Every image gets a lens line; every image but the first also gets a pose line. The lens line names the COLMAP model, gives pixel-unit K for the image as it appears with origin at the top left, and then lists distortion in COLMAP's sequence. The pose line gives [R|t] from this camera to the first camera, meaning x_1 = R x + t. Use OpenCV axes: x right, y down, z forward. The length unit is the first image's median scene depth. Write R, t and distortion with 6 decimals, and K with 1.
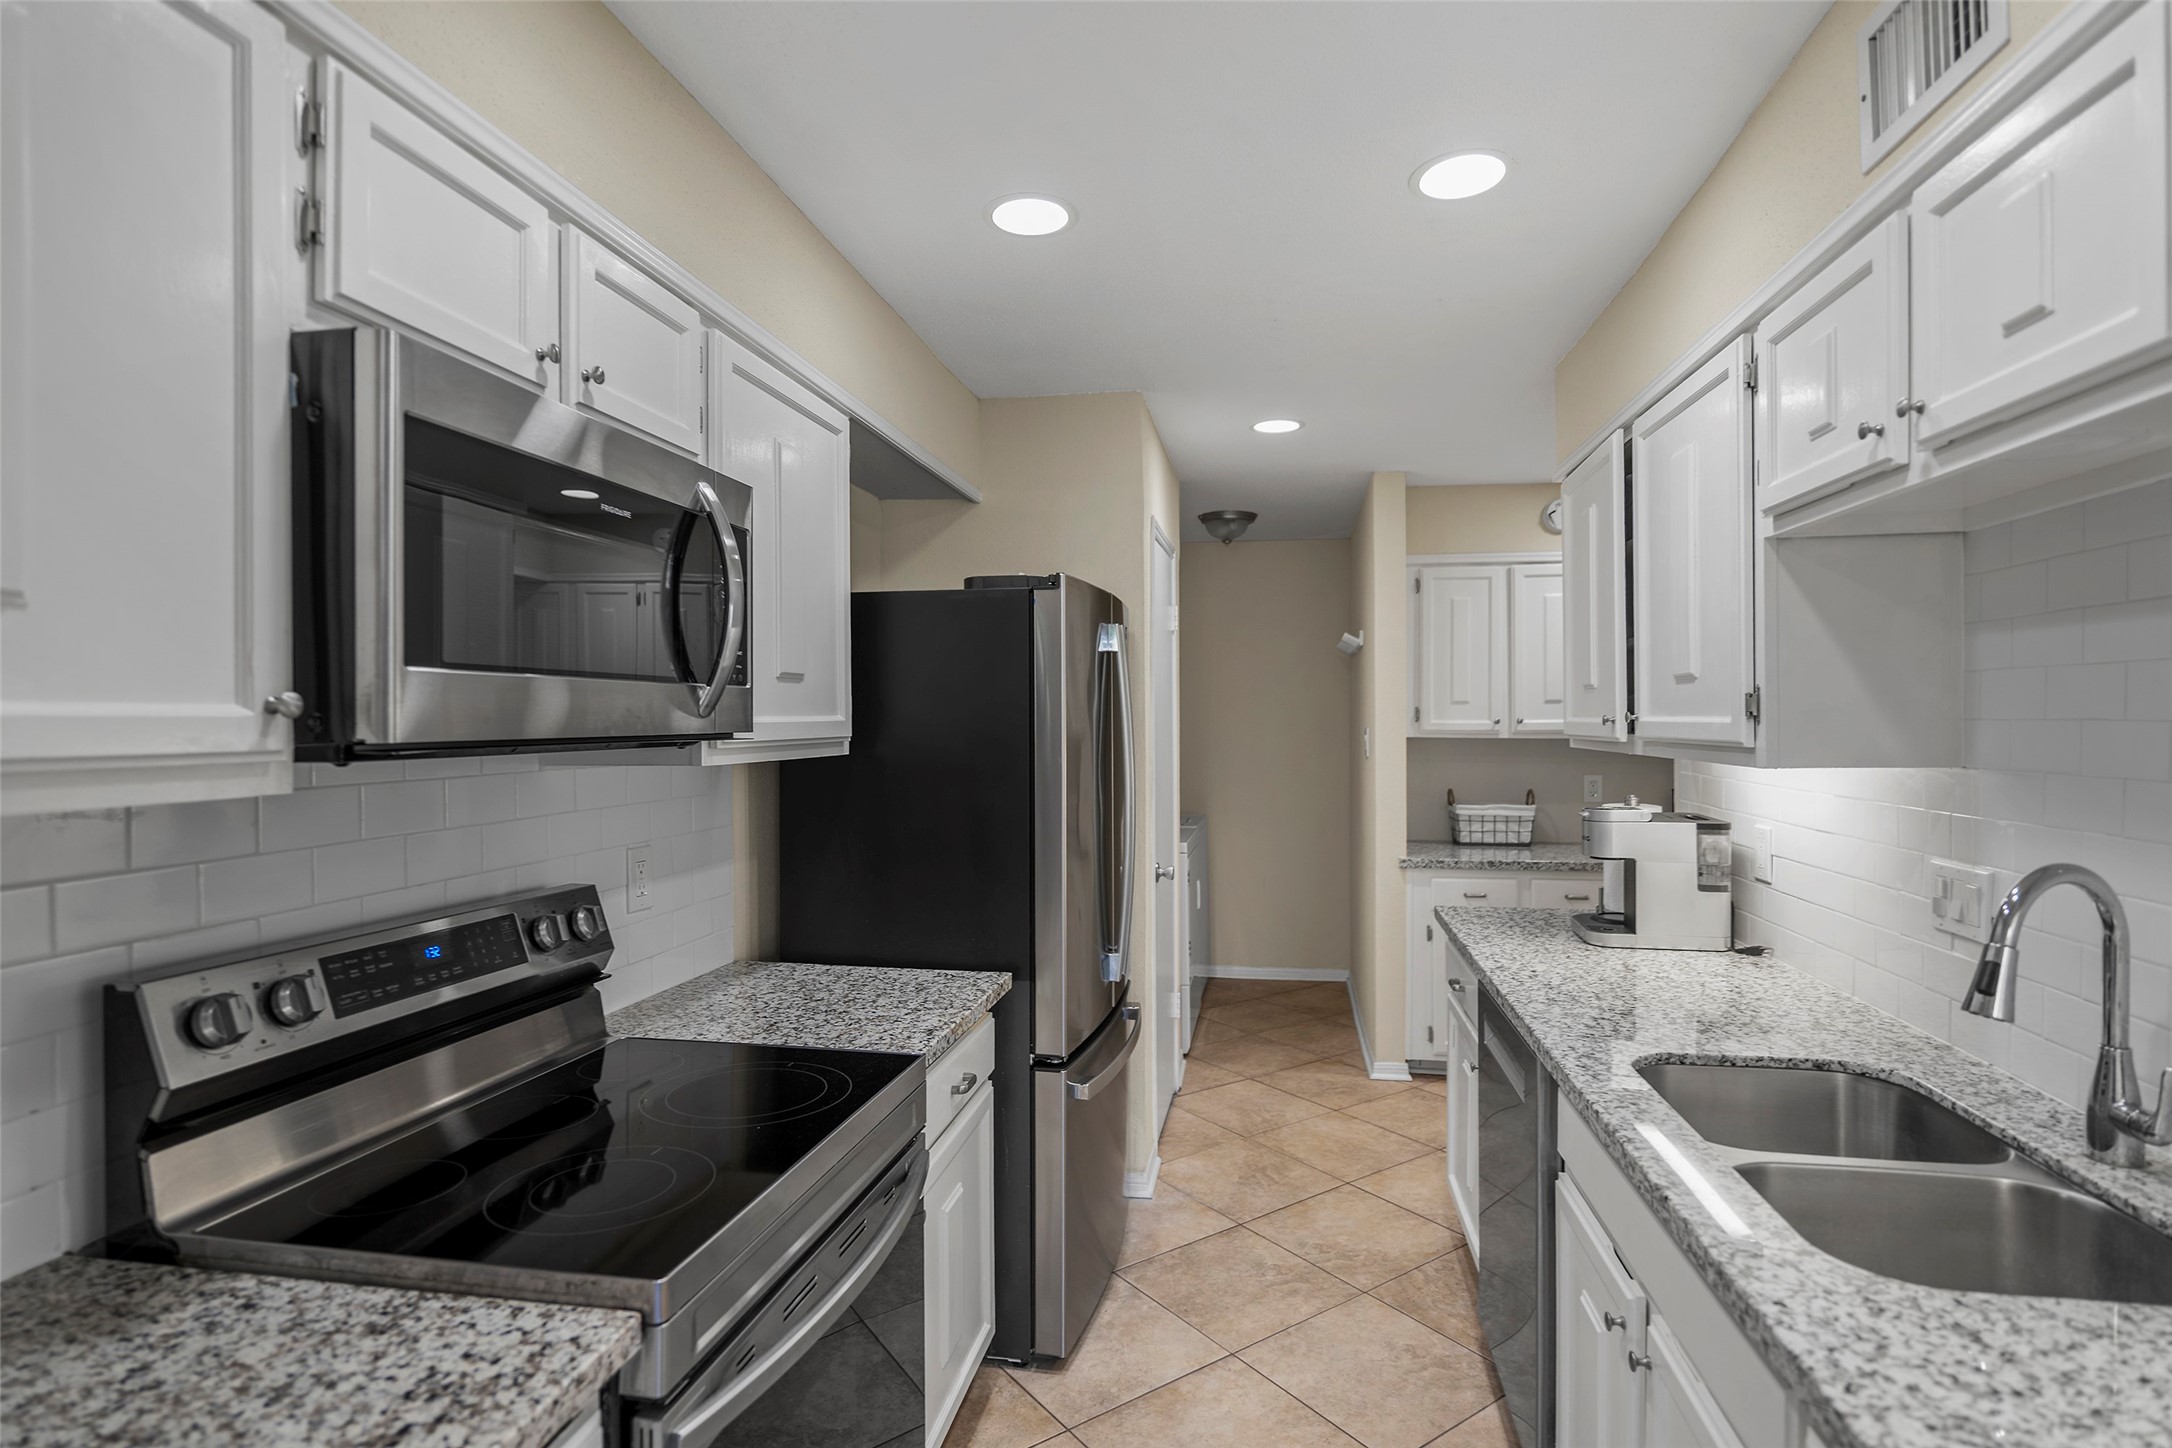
lens RADIAL K [[1092.0, 0, 1088.3], [0, 1092.0, 715.1], [0, 0, 1]] dist [0.000568, 0.000054]
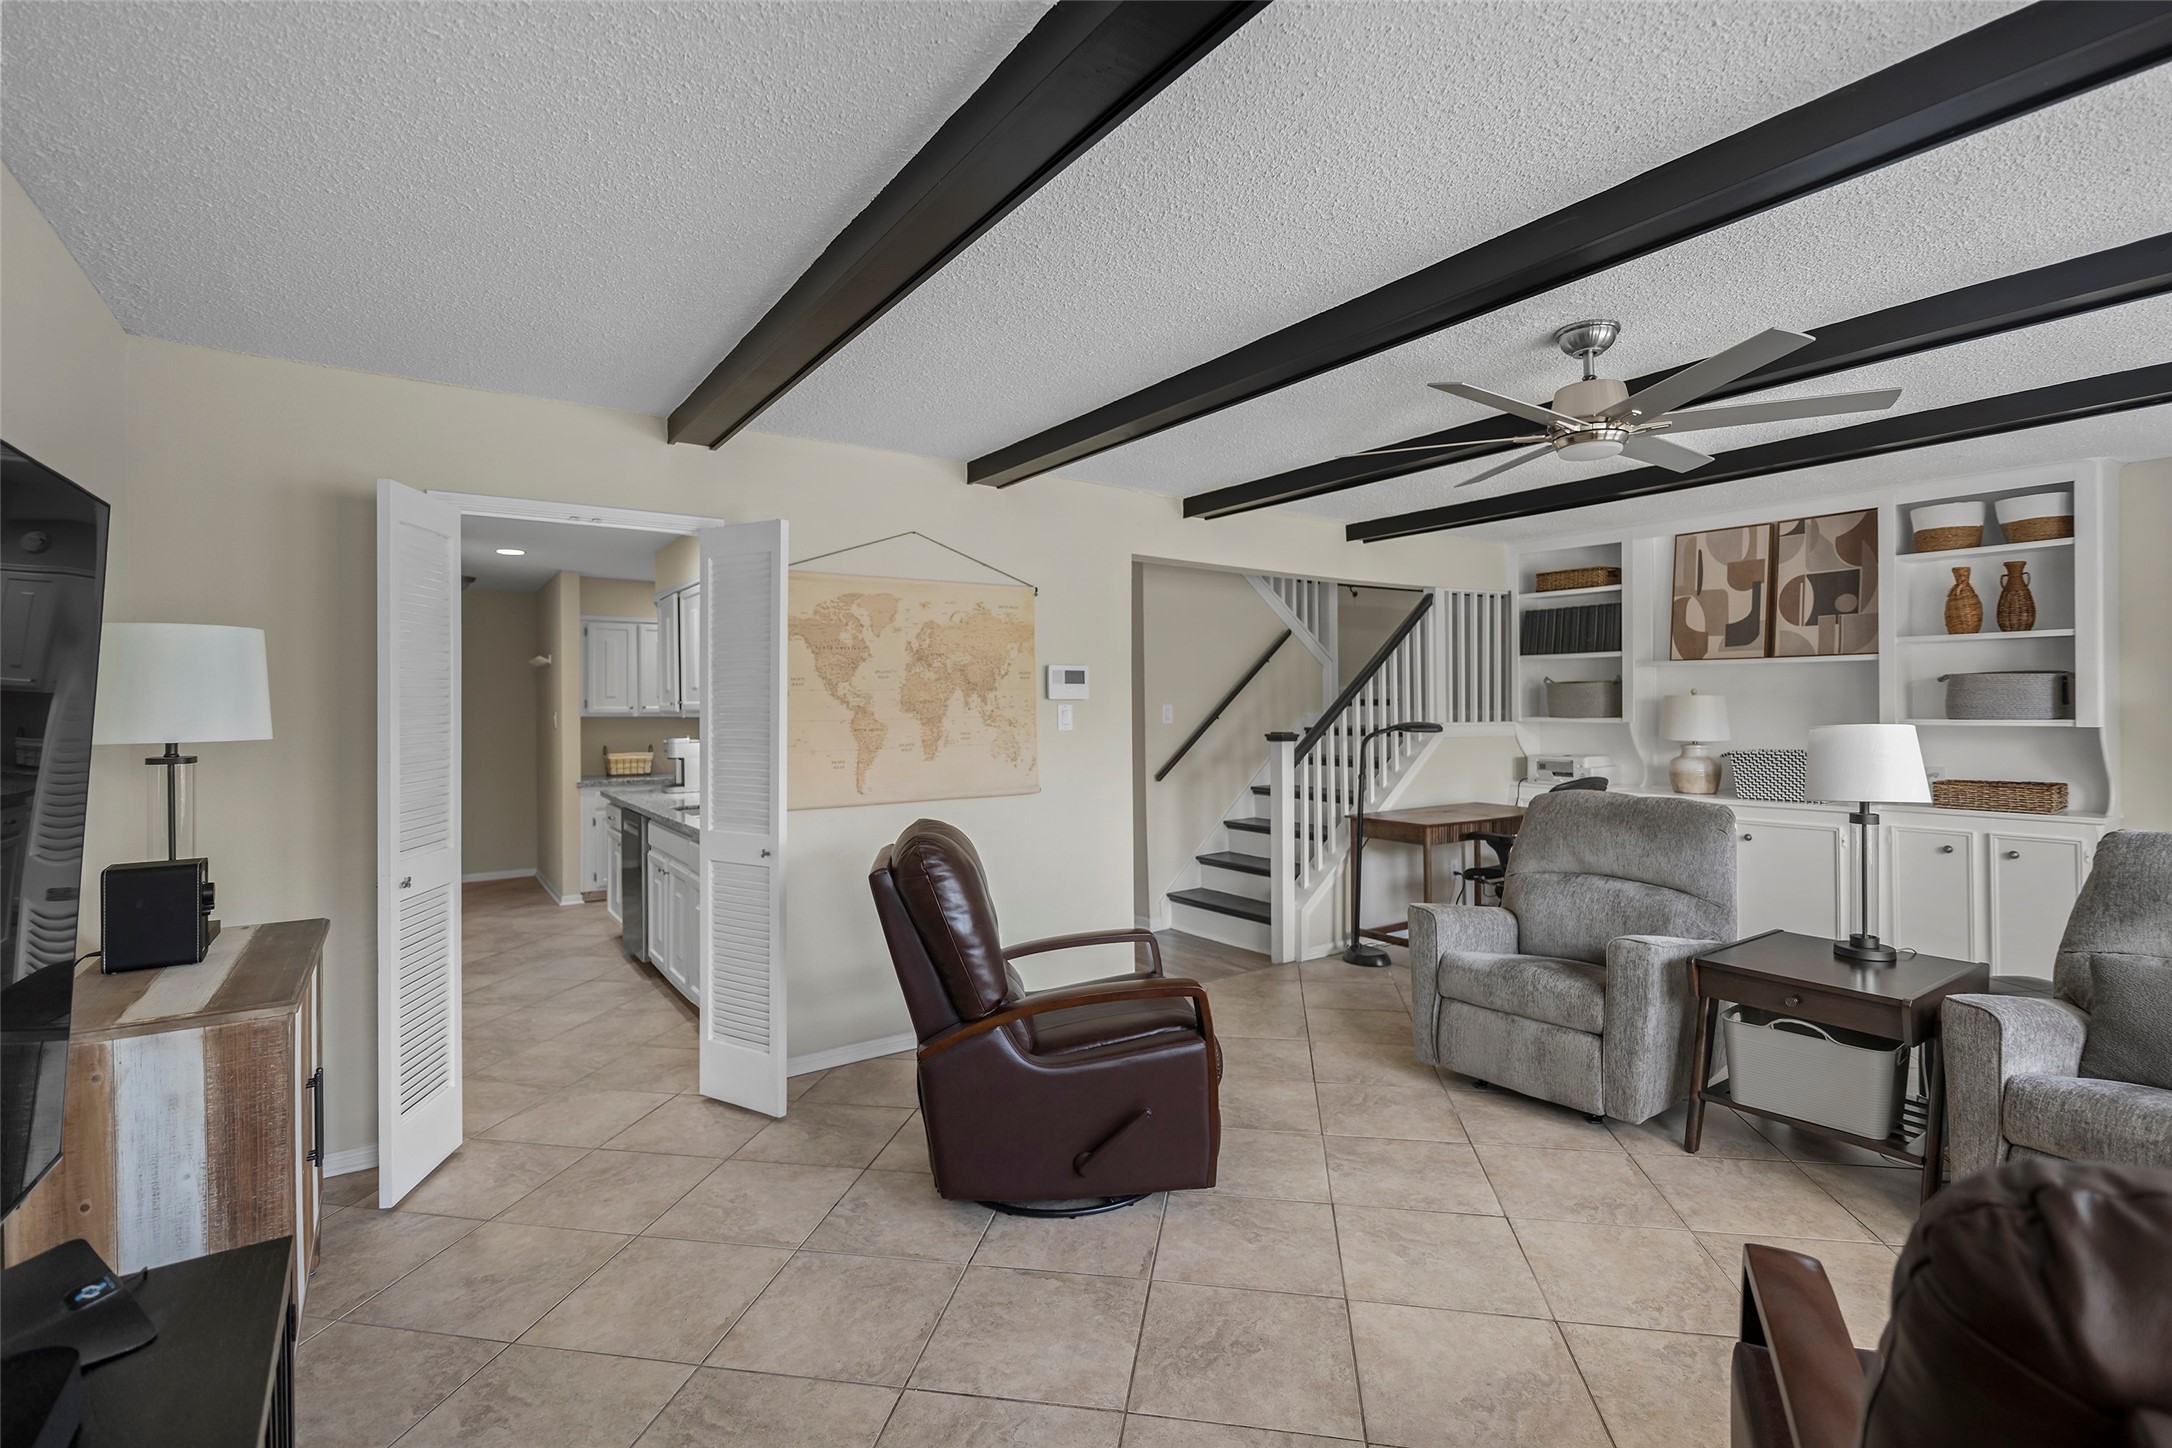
lens RADIAL K [[1004.2, 0, 1097.7], [0, 1004.2, 704.9], [0, 0, 1]] dist [-0.005426, 0.001471]
pose [[0.706749, -0.002579, 0.707459, -0.281584], [0.006161, 0.999978, -0.002510, 0.010847], [-0.707437, 0.006132, 0.706750, -0.791522]]
